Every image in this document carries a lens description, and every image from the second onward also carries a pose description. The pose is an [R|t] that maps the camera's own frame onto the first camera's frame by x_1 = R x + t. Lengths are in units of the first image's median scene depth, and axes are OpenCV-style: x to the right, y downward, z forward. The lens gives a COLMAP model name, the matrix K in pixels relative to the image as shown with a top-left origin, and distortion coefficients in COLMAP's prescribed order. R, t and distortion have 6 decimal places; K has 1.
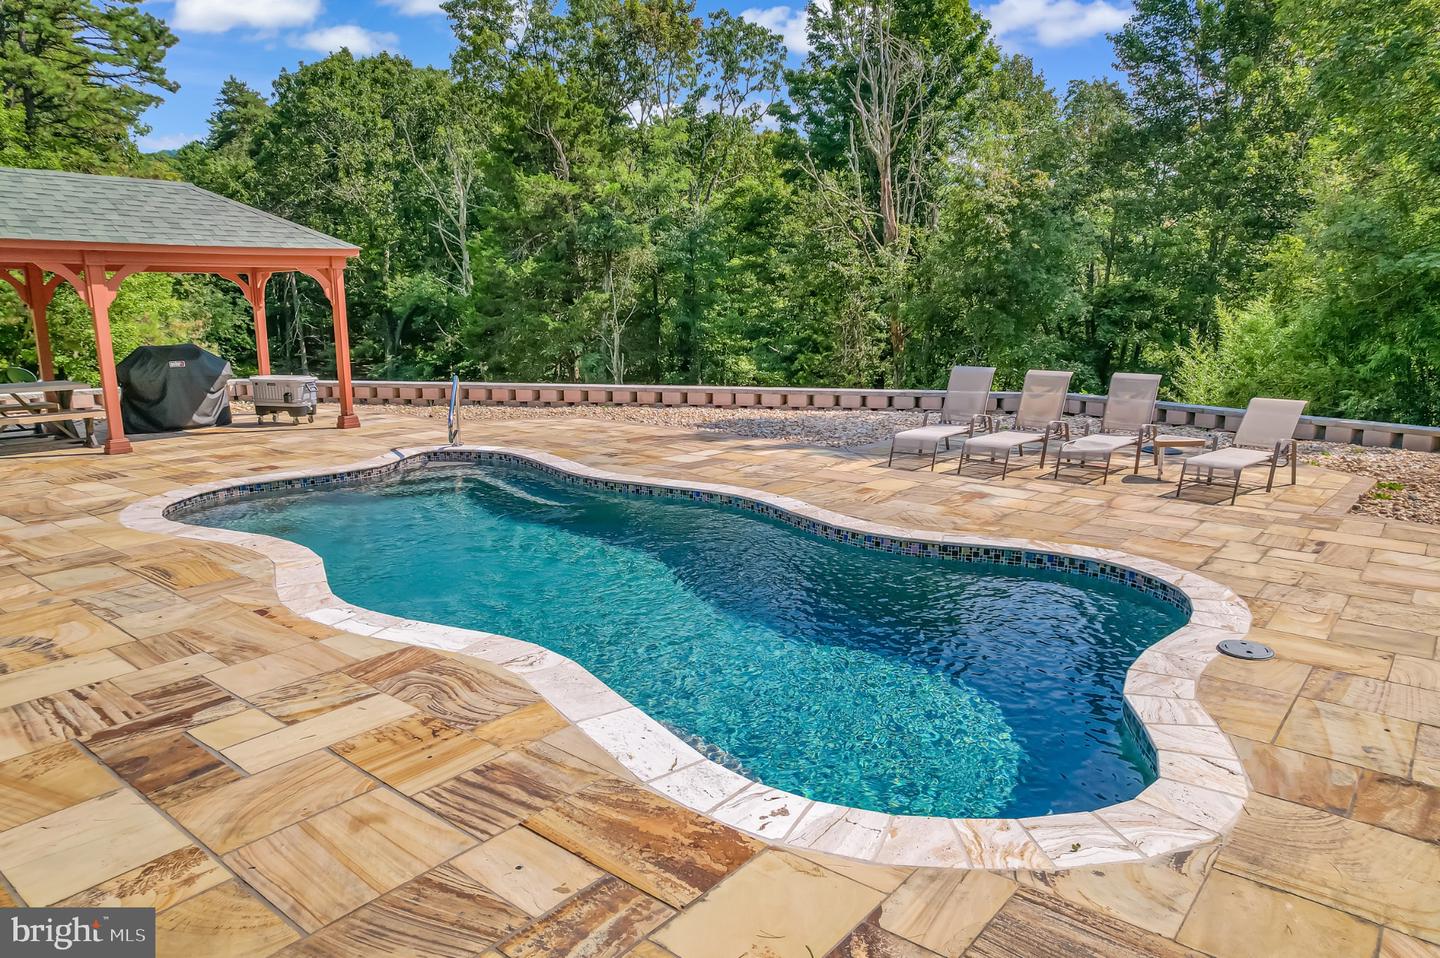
lens RADIAL K [[959.8, 0, 720.0], [0, 959.8, 479.0], [0, 0, 1]] dist [-0.088196, 0.090378]
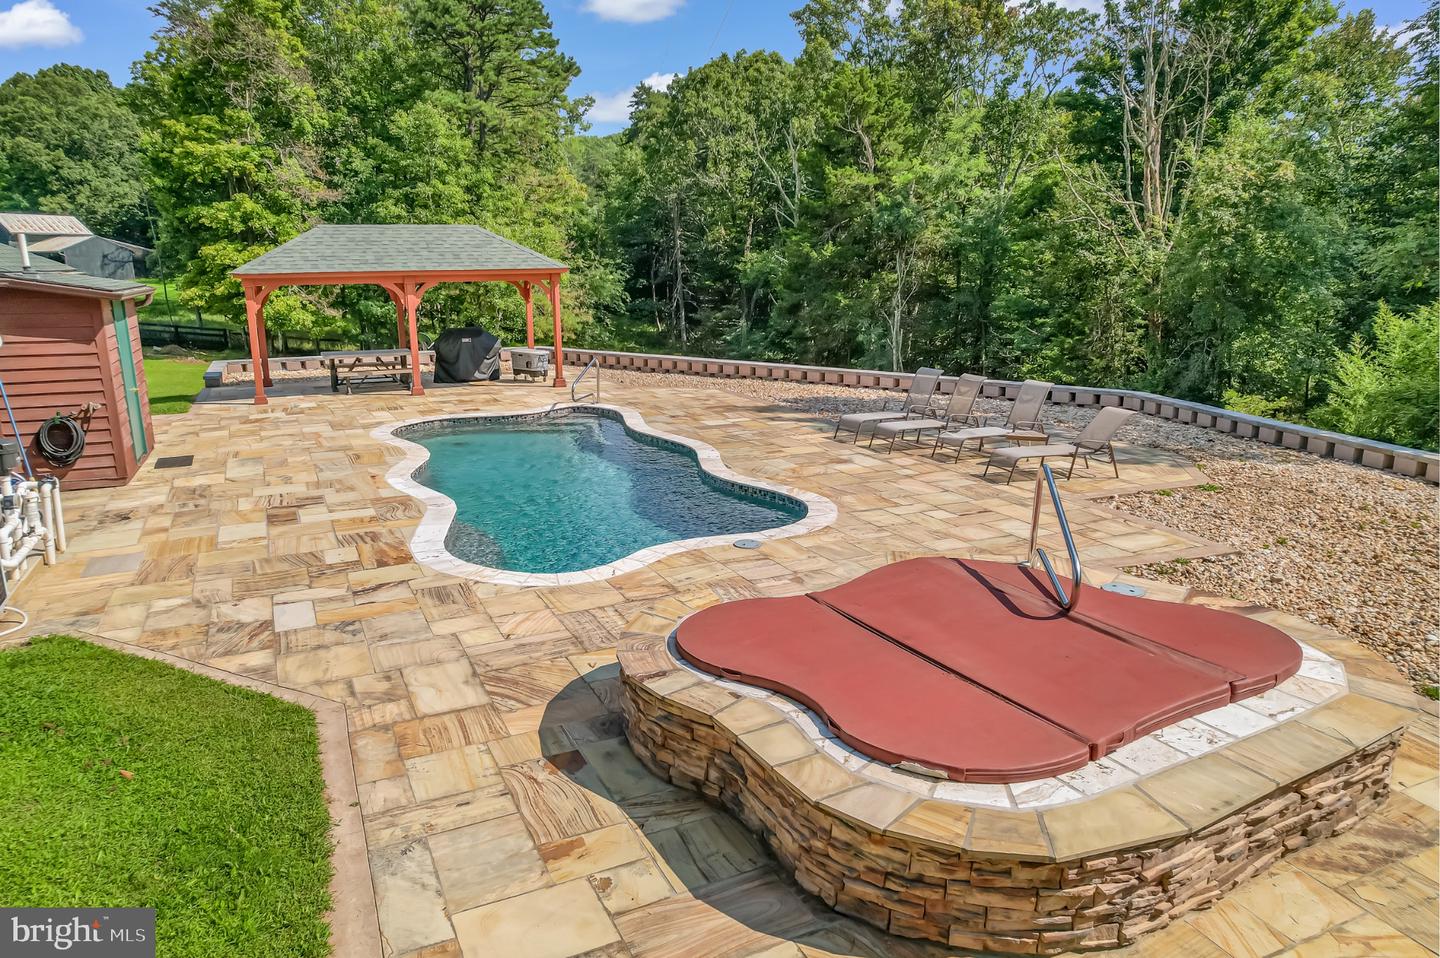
lens RADIAL K [[916.1, 0, 689.9], [0, 916.1, 476.4], [0, 0, 1]] dist [-0.037511, -0.000717]
pose [[0.903062, 0.097902, -0.418203, 0.400888], [-0.079174, 0.994934, 0.061948, -0.017660], [0.422149, -0.022832, 0.906239, -0.225445]]
